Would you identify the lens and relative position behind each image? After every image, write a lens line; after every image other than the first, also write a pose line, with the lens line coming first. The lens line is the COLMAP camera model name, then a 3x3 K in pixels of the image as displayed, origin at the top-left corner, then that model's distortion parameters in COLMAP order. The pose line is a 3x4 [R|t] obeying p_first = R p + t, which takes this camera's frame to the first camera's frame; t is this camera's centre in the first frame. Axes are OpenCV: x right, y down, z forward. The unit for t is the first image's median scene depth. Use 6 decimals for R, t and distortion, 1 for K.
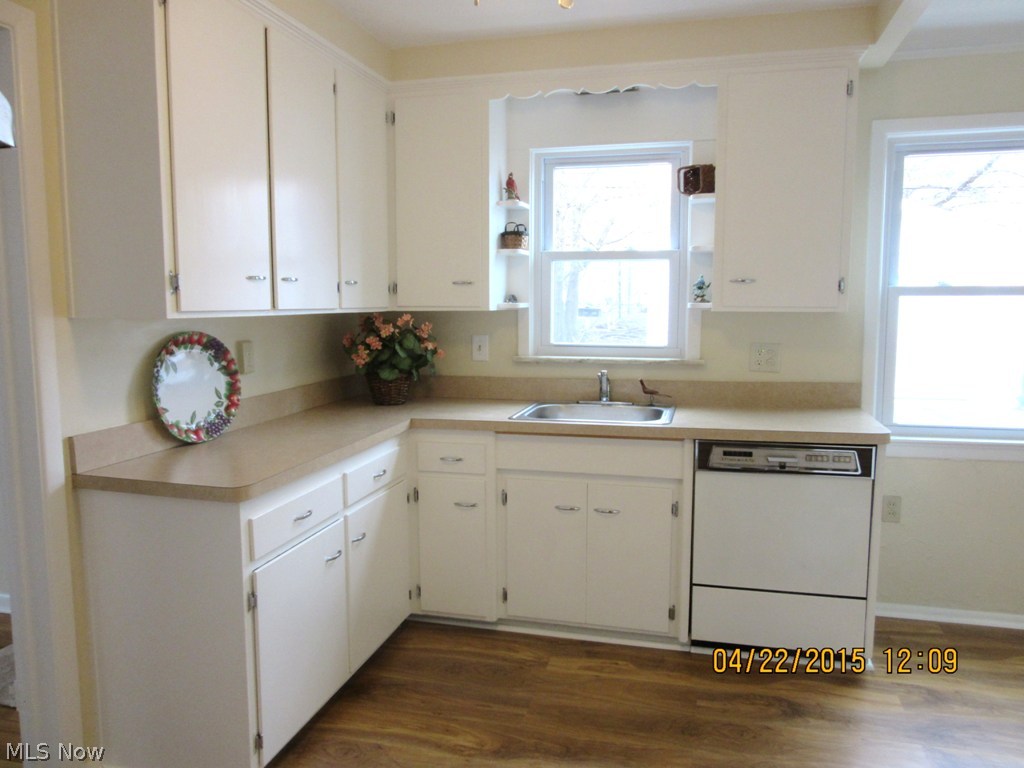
lens RADIAL K [[766.5, 0, 511.1], [0, 766.5, 385.0], [0, 0, 1]] dist [-0.017911, 0.003110]
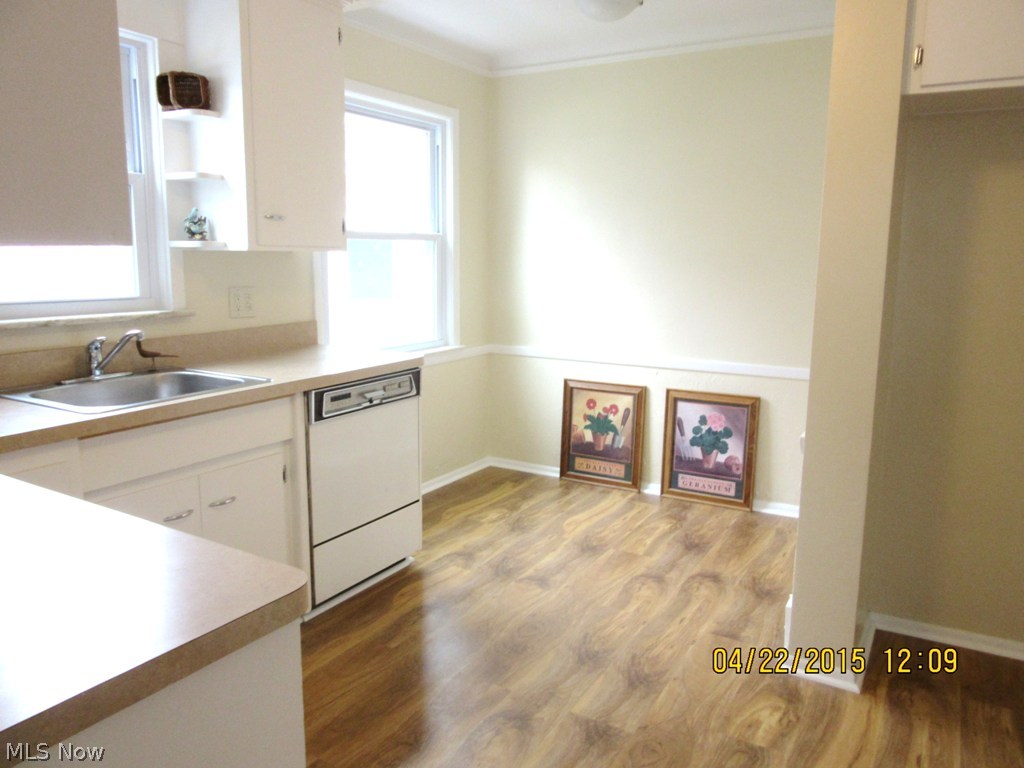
lens RADIAL K [[766.5, 0, 510.3], [0, 766.5, 384.9], [0, 0, 1]] dist [-0.017911, 0.003110]
pose [[0.283889, -0.159046, 0.945575, -0.512297], [0.097417, 0.985829, 0.136569, -0.034525], [-0.953896, 0.053345, 0.295360, 0.461634]]
